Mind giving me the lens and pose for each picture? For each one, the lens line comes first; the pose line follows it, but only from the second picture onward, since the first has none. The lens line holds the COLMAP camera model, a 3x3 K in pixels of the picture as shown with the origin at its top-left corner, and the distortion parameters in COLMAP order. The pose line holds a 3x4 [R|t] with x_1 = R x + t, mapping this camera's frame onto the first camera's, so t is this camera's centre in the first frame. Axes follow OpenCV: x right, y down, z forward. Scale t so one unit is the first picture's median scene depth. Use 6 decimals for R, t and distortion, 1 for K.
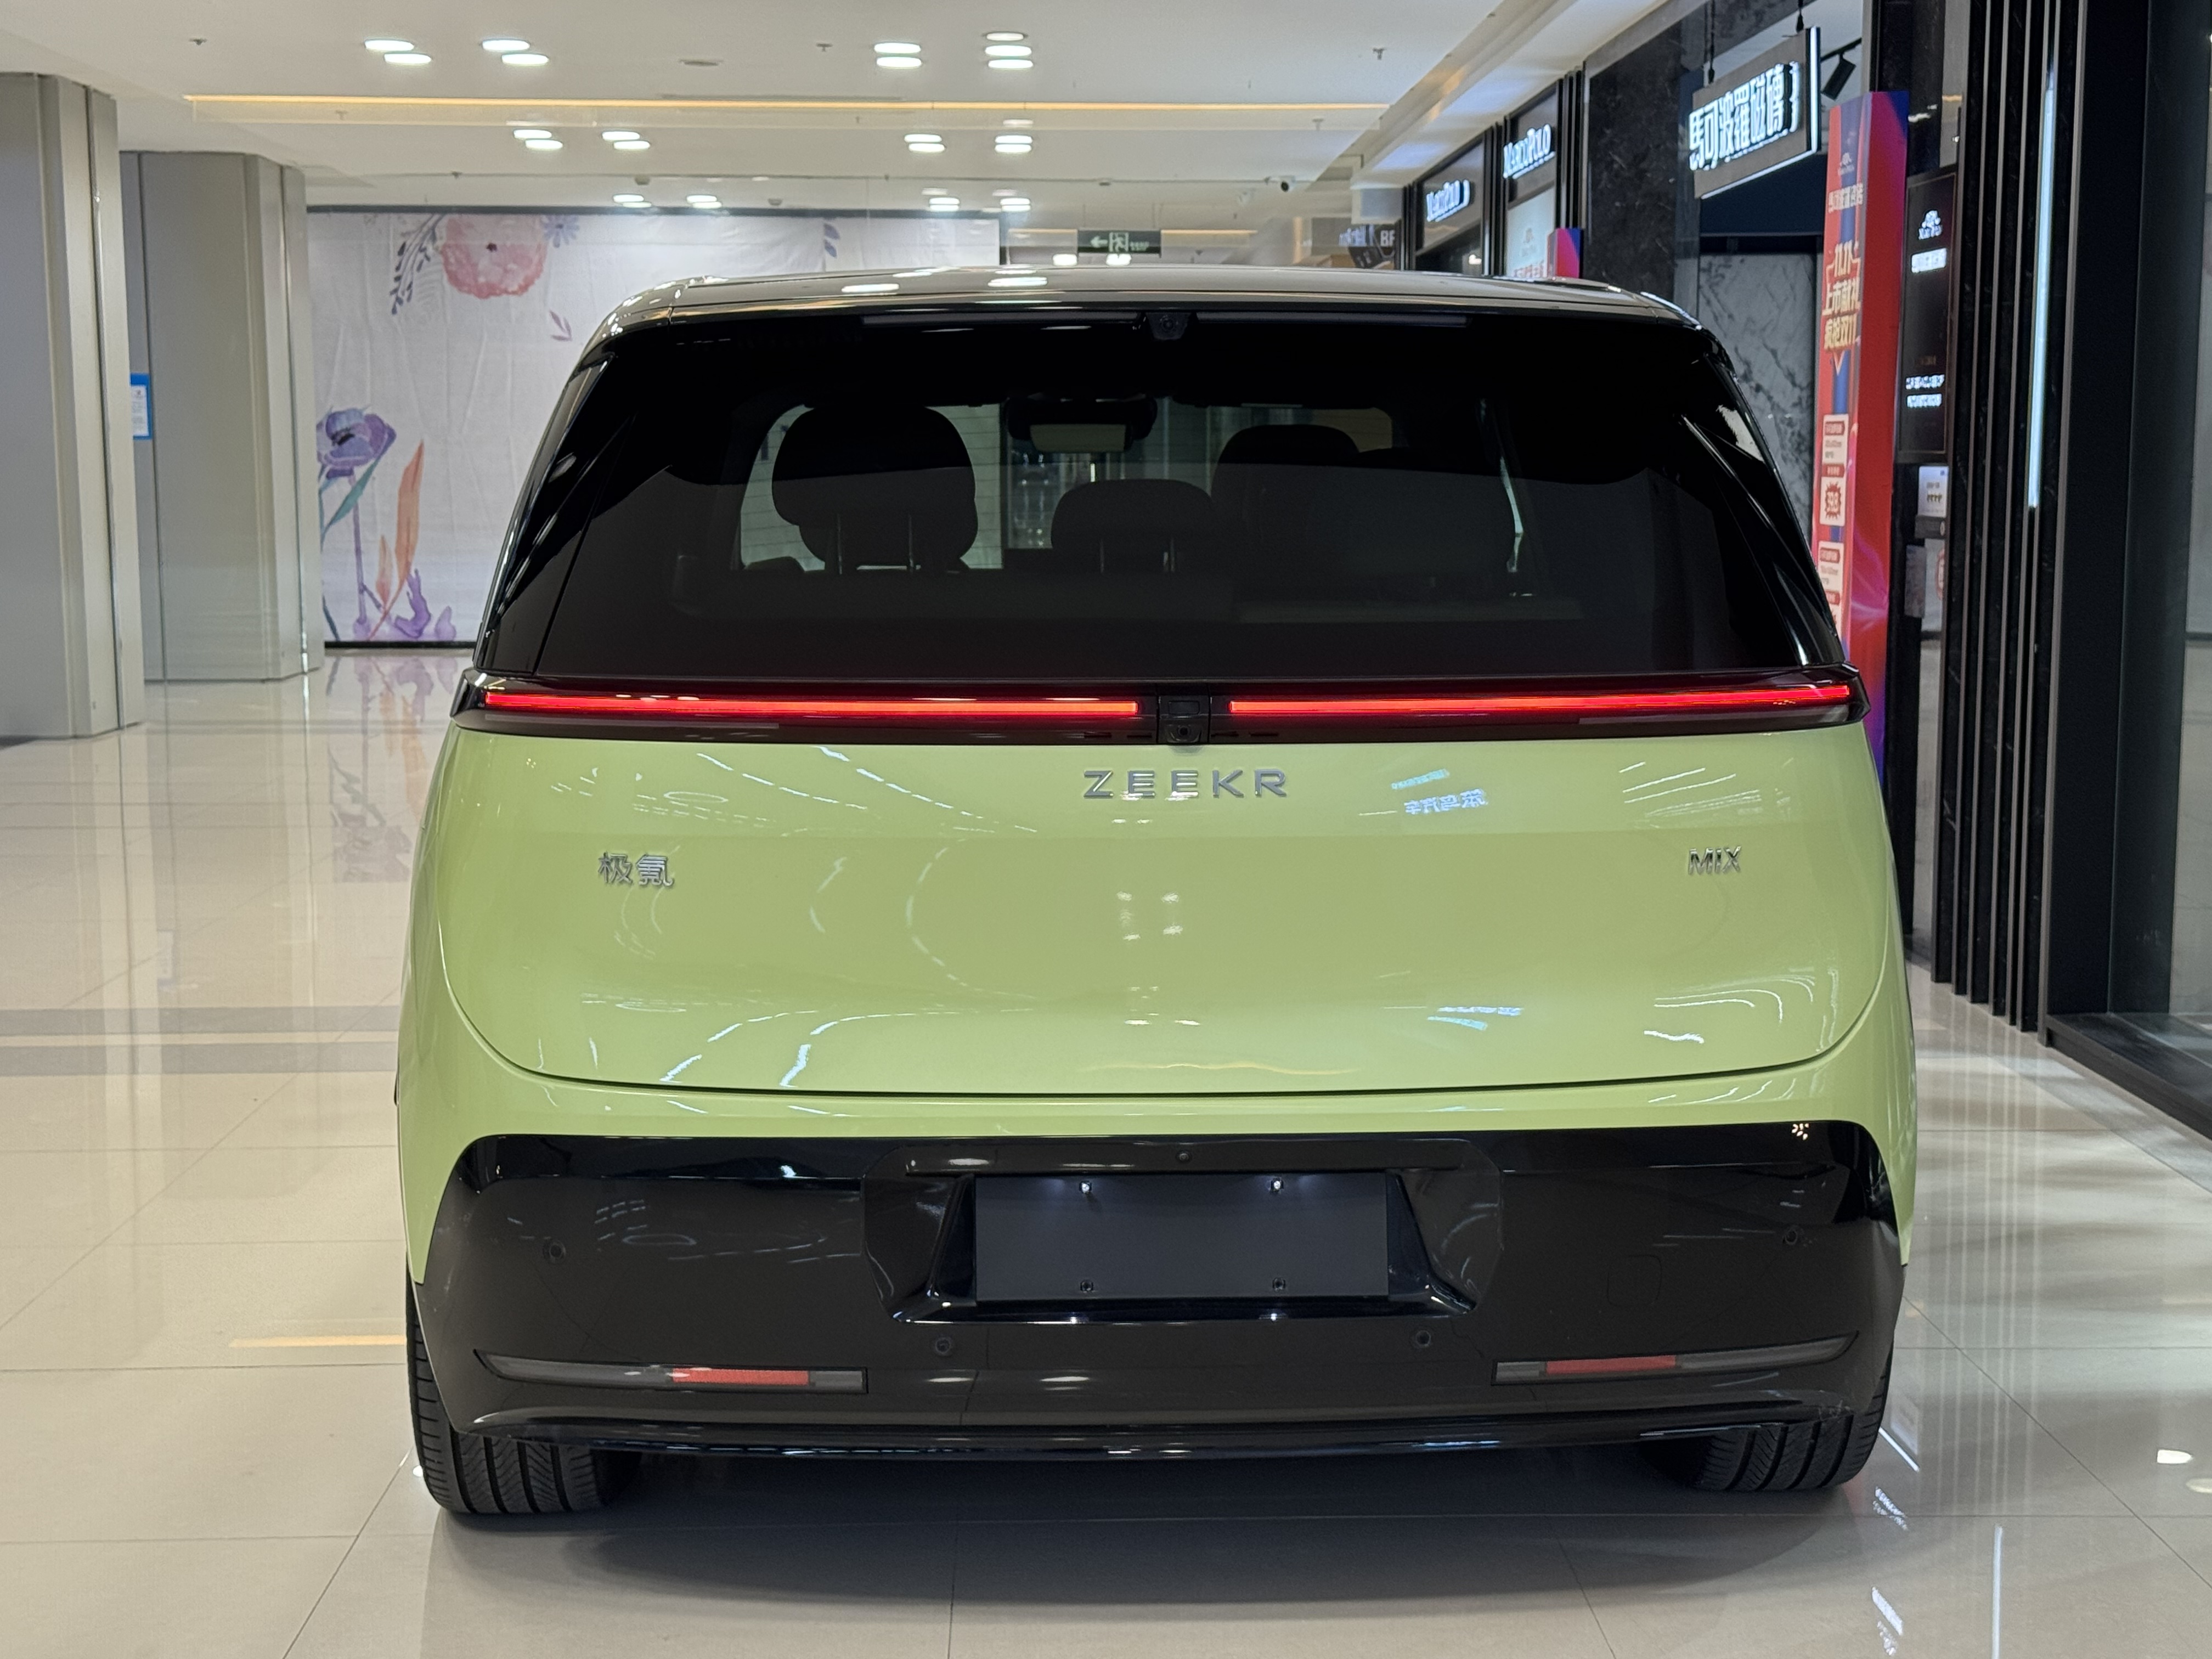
lens RADIAL K [[3129.9, 0, 1105.2], [0, 3129.9, 830.0], [0, 0, 1]] dist [0.086012, 0.000000]
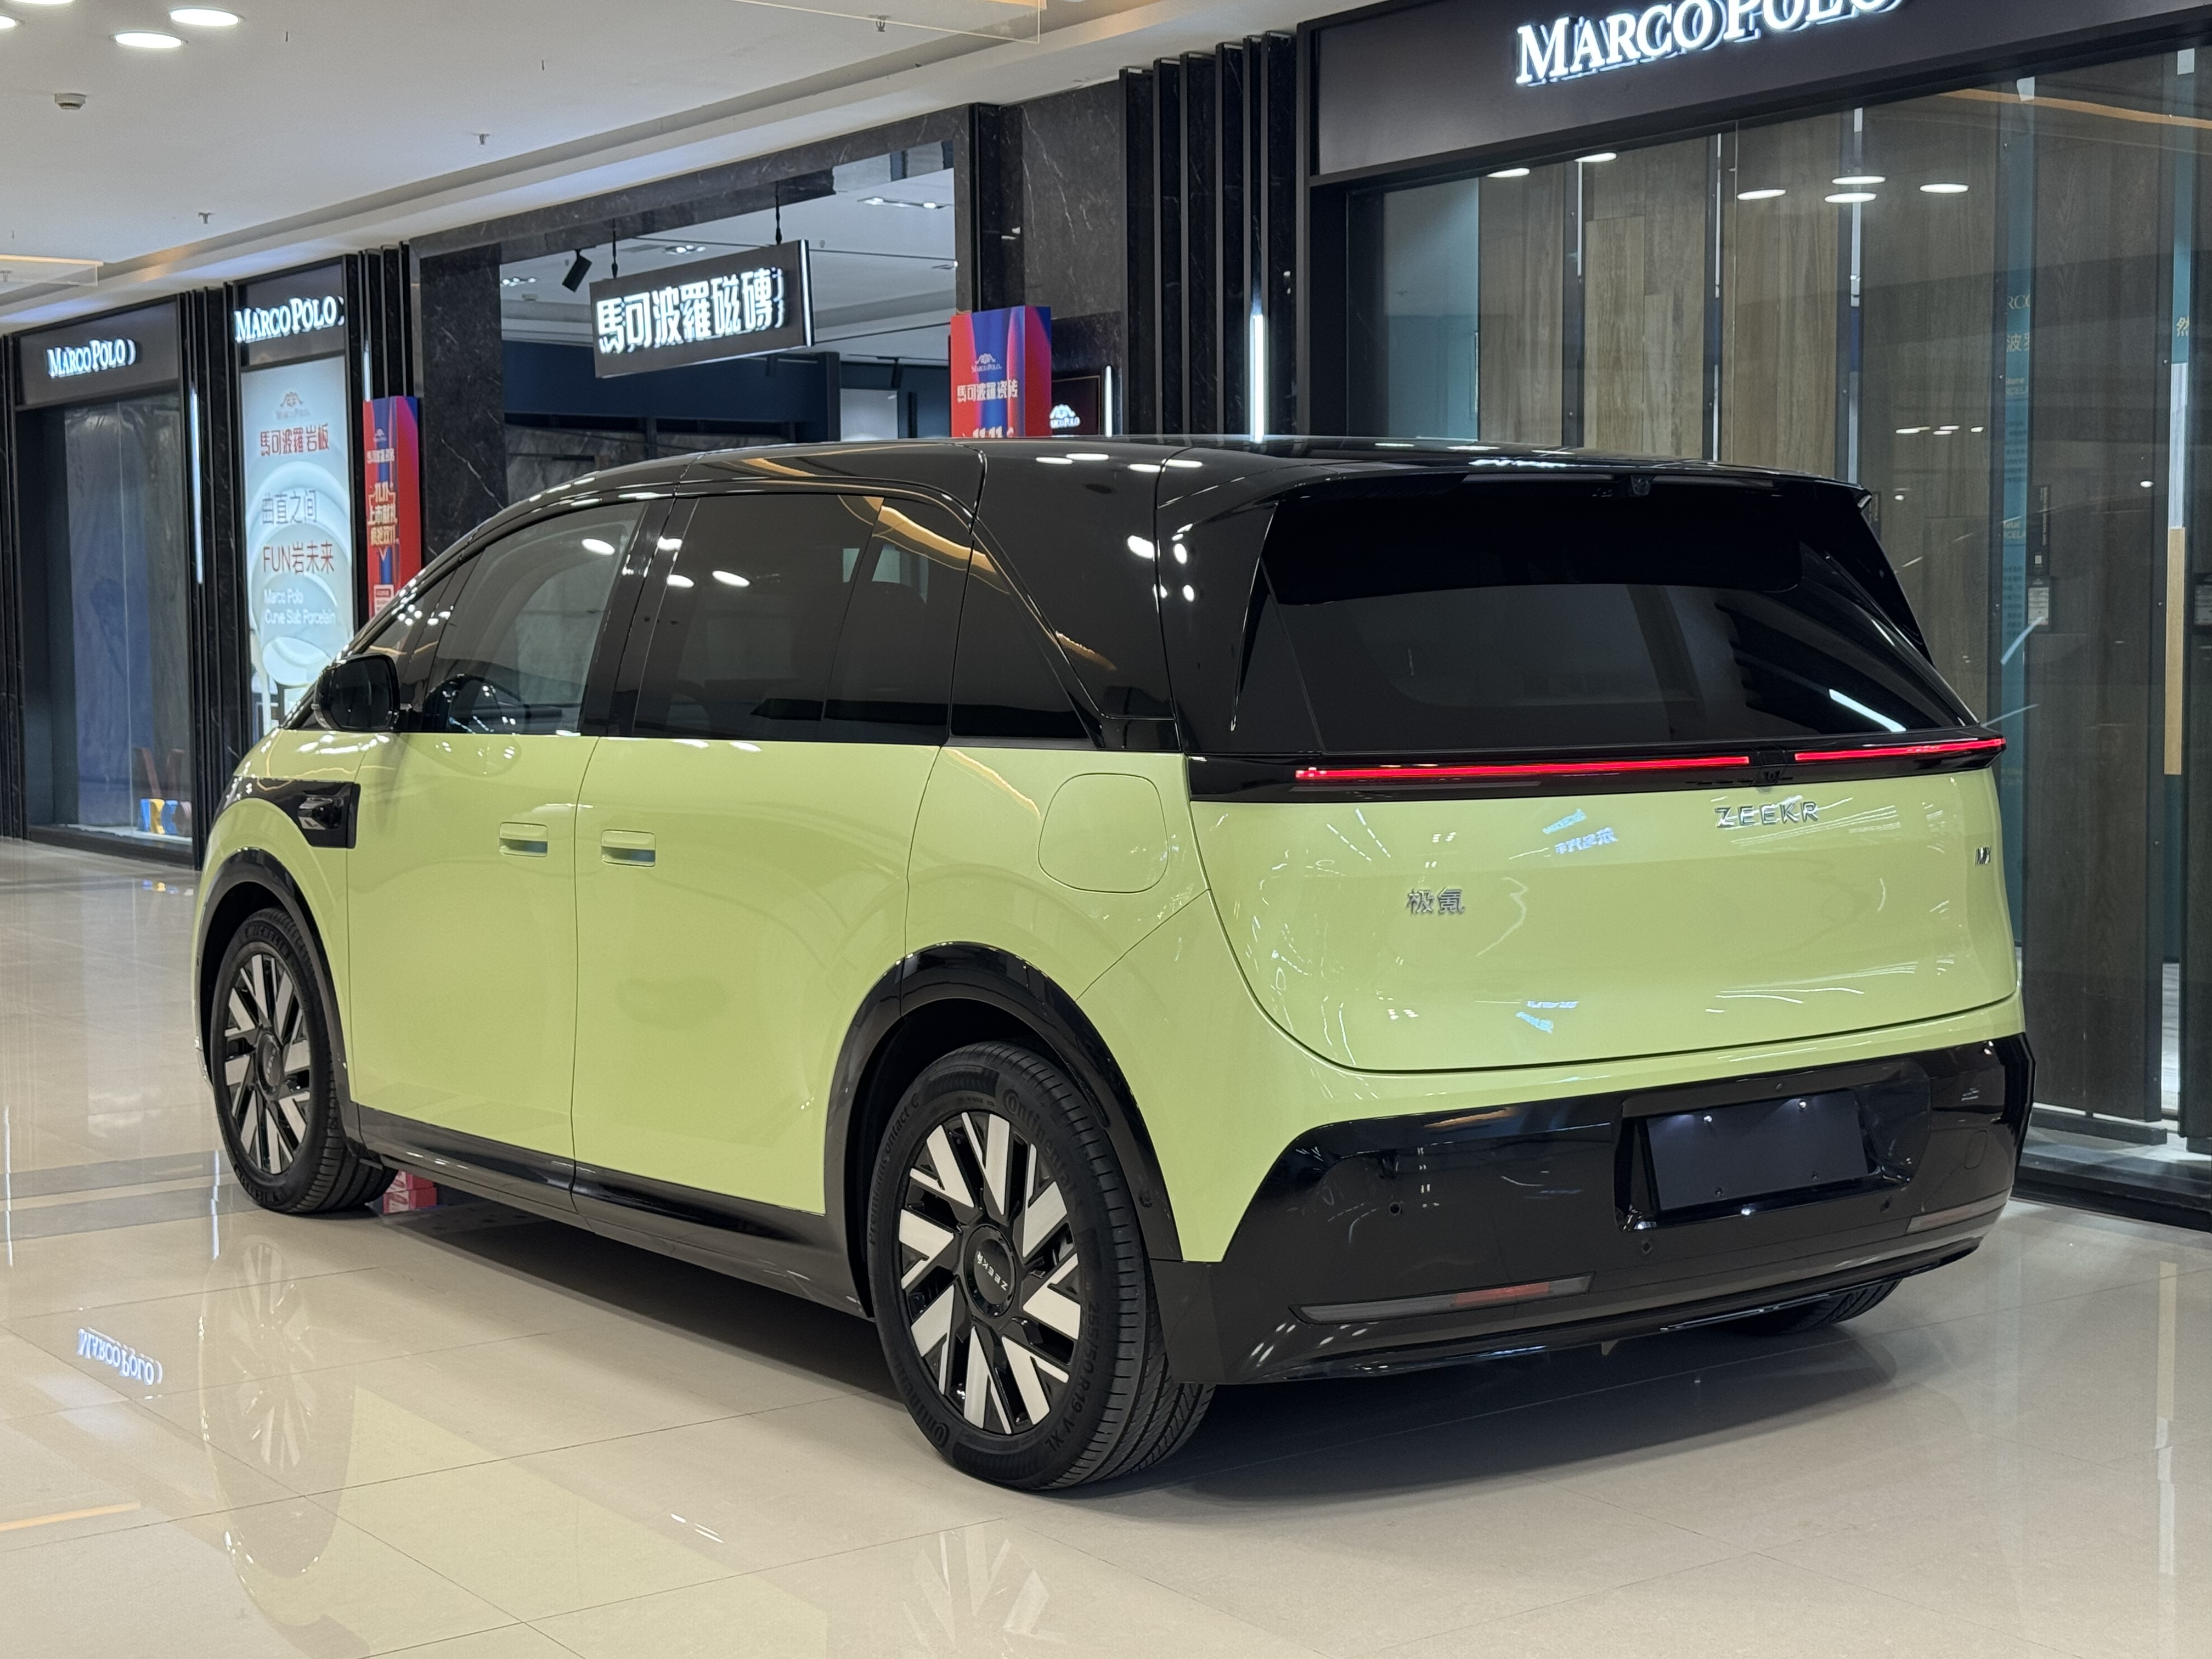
lens RADIAL K [[3129.9, 0, 1104.4], [0, 3129.9, 830.7], [0, 0, 1]] dist [0.086012, 0.000000]
pose [[0.822599, -0.037809, 0.567363, -0.877417], [0.068514, 0.997108, -0.032890, 0.015634], [-0.564479, 0.065928, 0.822810, 0.024894]]
